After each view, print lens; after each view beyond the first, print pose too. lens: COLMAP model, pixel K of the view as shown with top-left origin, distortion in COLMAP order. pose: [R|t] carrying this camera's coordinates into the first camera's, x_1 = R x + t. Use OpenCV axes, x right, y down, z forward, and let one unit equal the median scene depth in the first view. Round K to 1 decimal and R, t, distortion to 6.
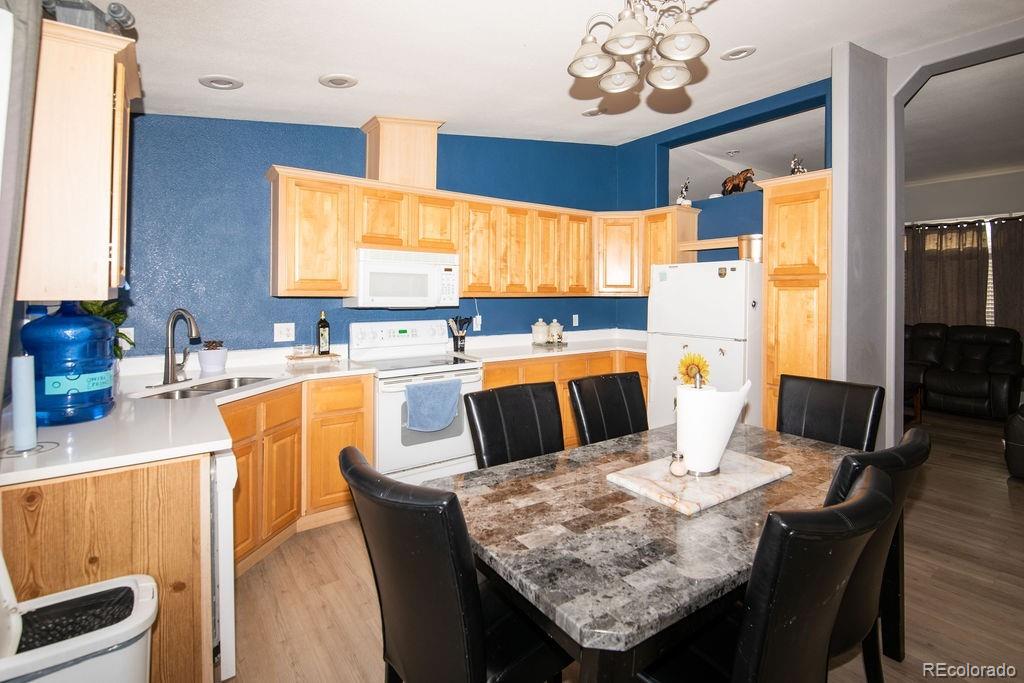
lens RADIAL K [[489.5, 0, 562.3], [0, 489.5, 296.1], [0, 0, 1]] dist [-0.003013, -0.000763]
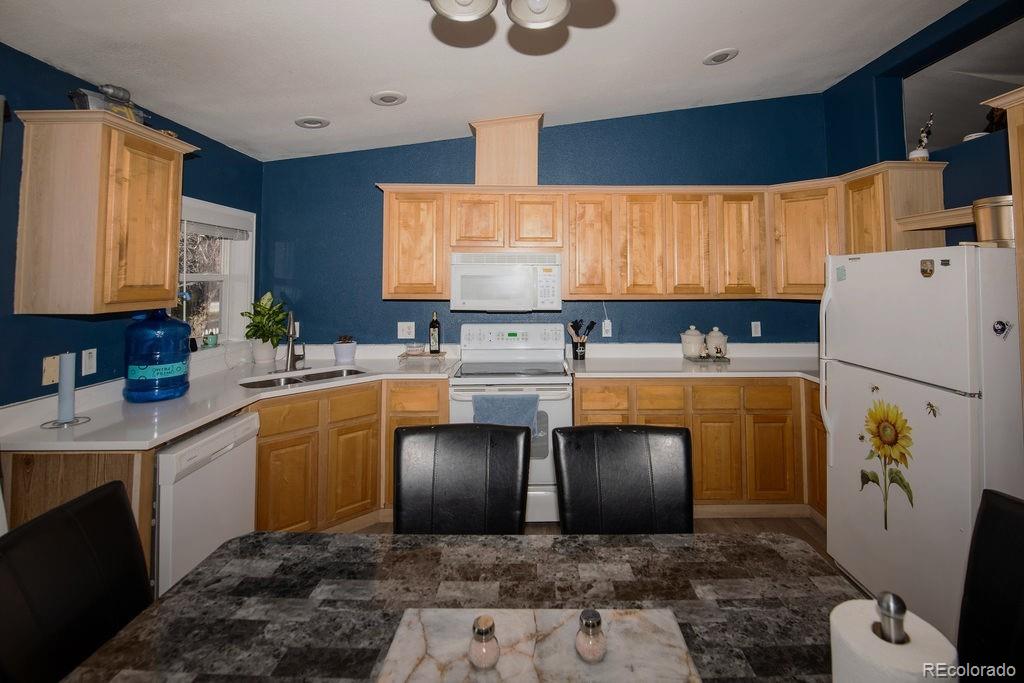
lens RADIAL K [[478.1, 0, 538.6], [0, 478.1, 255.9], [0, 0, 1]] dist [-0.011015, -0.000976]
pose [[0.796280, -0.033003, -0.604028, 0.324850], [-0.001837, 0.998374, -0.056971, -0.032811], [0.604926, 0.046474, 0.794924, 0.305916]]
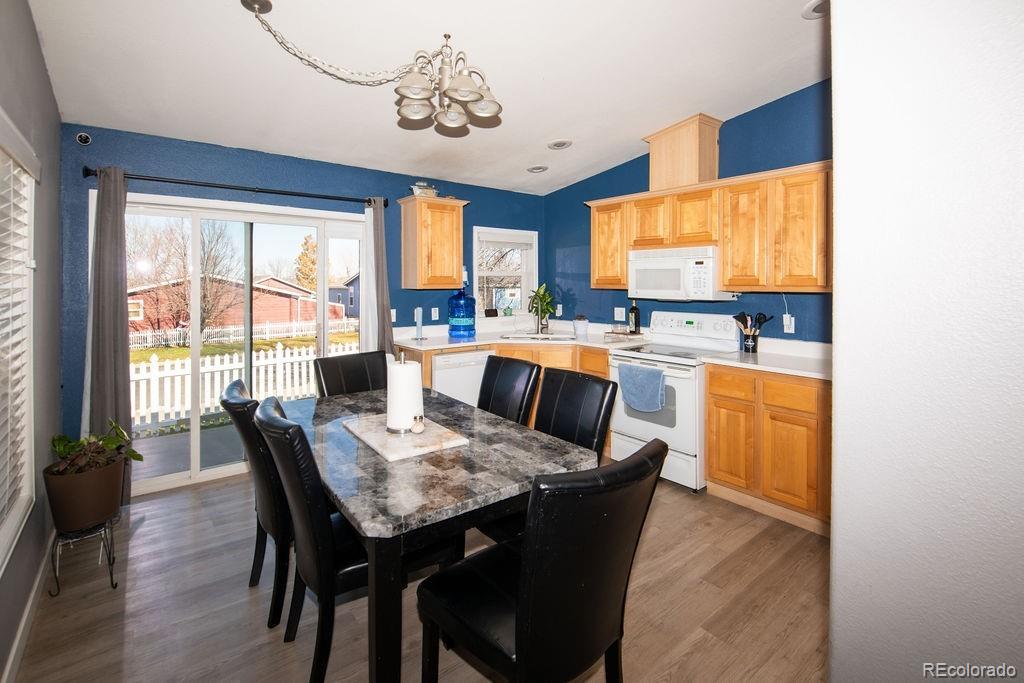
lens RADIAL K [[489.5, 0, 562.3], [0, 489.5, 296.1], [0, 0, 1]] dist [-0.003013, -0.000763]
pose [[0.036014, 0.017906, -0.999191, 0.813671], [-0.013024, 0.999763, 0.017447, -0.000584], [0.999266, 0.012386, 0.036239, 0.763951]]
